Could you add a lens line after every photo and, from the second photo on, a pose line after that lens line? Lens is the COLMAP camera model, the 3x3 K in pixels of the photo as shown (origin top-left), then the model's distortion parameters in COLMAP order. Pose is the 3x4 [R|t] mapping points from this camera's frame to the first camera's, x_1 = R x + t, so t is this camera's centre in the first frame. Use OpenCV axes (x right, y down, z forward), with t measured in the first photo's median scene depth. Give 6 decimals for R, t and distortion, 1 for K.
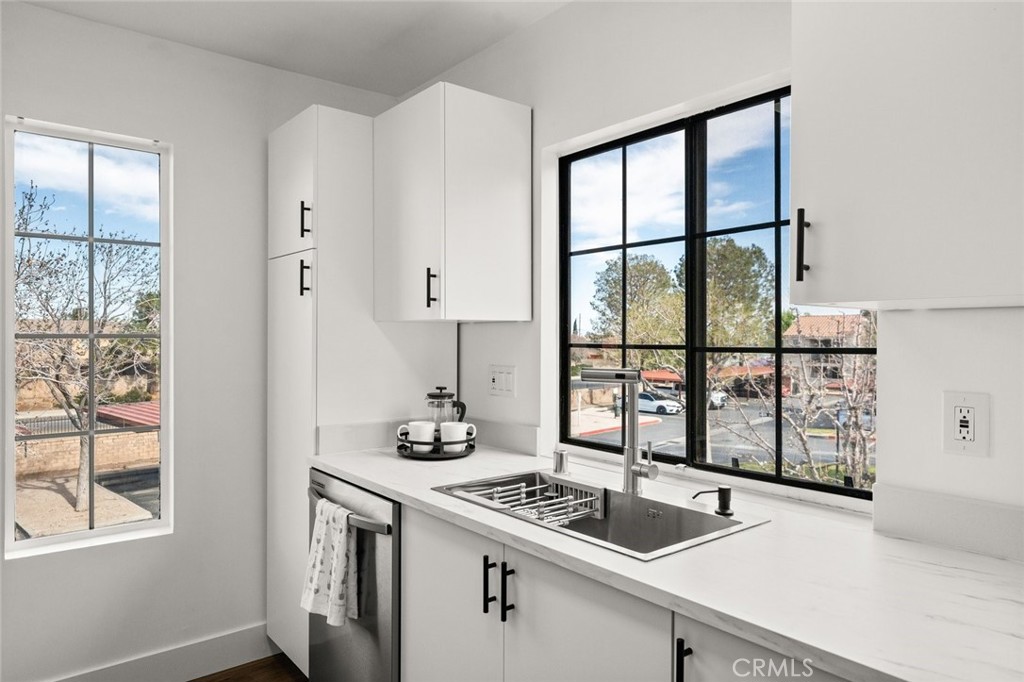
lens RADIAL K [[706.0, 0, 512.0], [0, 706.0, 341.0], [0, 0, 1]] dist [0.006086, 0.001614]
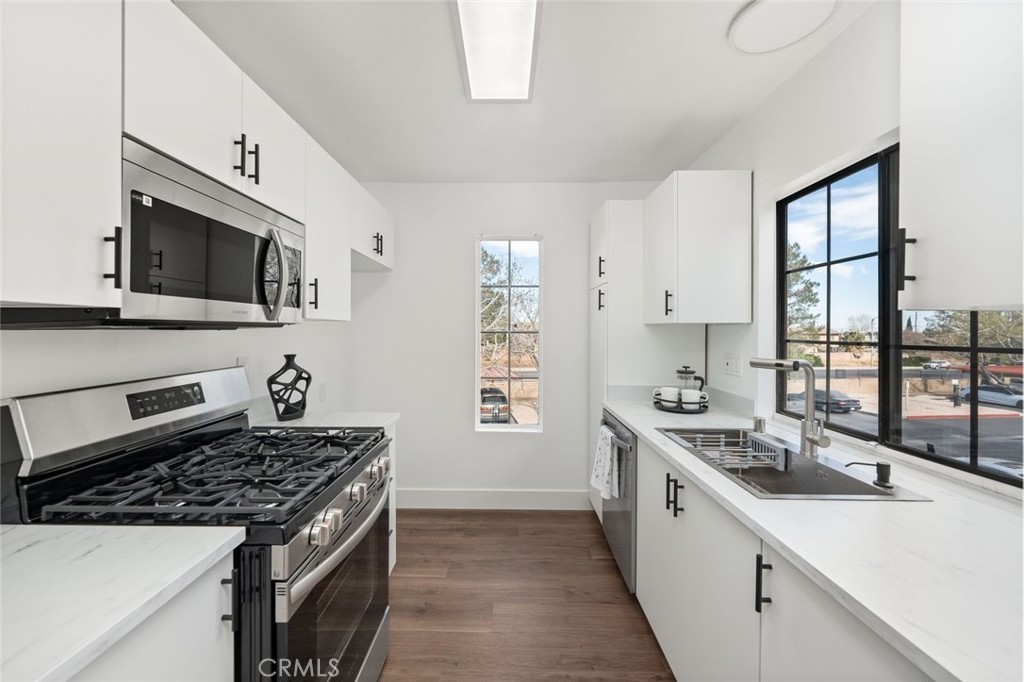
lens RADIAL K [[464.2, 0, 508.6], [0, 464.2, 334.3], [0, 0, 1]] dist [0.001154, 0.000331]
pose [[0.725385, 0.009613, -0.688276, 0.334443], [-0.006285, 0.999953, 0.007343, -0.010352], [0.688315, -0.001000, 0.725412, -0.000573]]
